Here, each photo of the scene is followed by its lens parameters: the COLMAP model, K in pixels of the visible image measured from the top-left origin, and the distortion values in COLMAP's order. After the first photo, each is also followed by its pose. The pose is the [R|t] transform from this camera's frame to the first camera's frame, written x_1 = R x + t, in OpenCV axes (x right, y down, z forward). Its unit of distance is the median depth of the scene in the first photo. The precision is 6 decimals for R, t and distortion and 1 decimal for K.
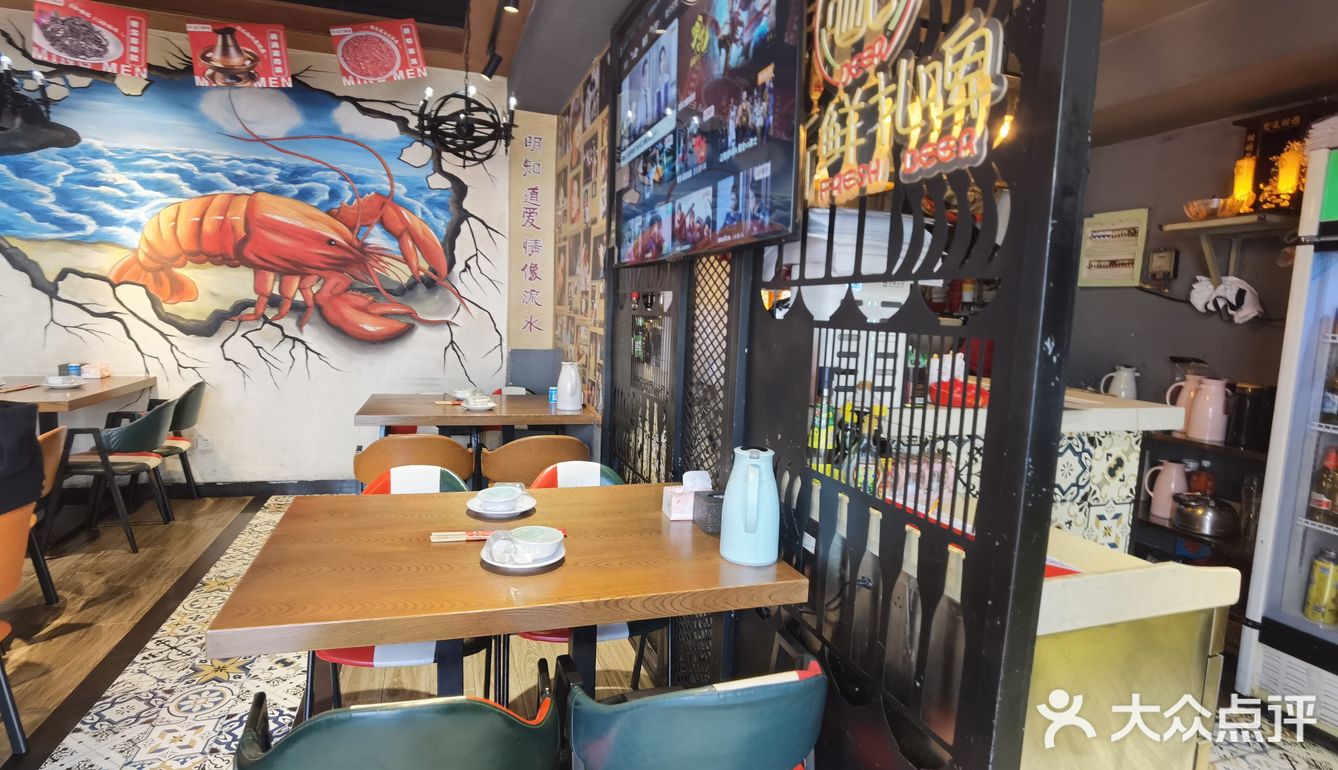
lens RADIAL K [[692.5, 0, 669.0], [0, 692.5, 385.0], [0, 0, 1]] dist [0.000283, 0.000786]
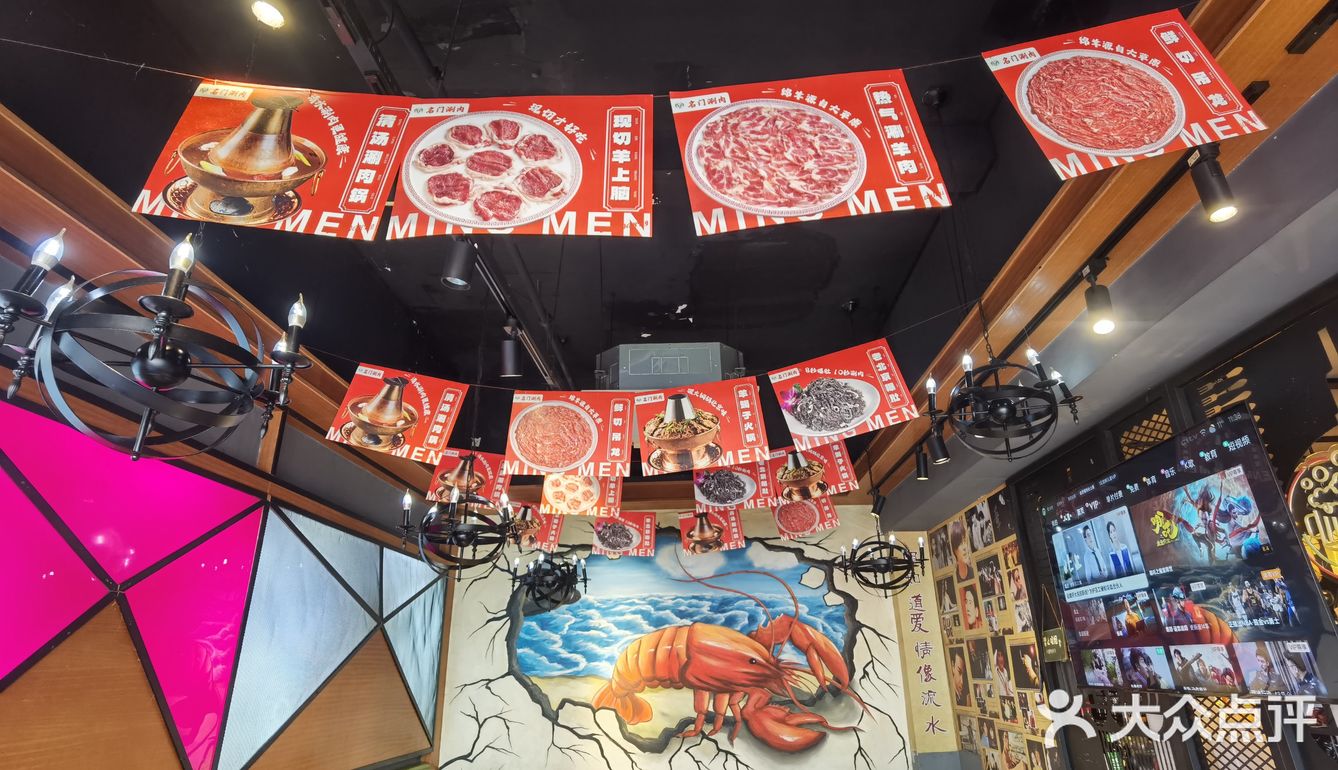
lens RADIAL K [[707.0, 0, 703.8], [0, 707.0, 383.6], [0, 0, 1]] dist [-0.063727, -0.000904]
pose [[0.951214, -0.168330, -0.258567, -0.182949], [0.024673, 0.876873, -0.480089, -0.051728], [0.307543, 0.450288, 0.838247, -0.235935]]
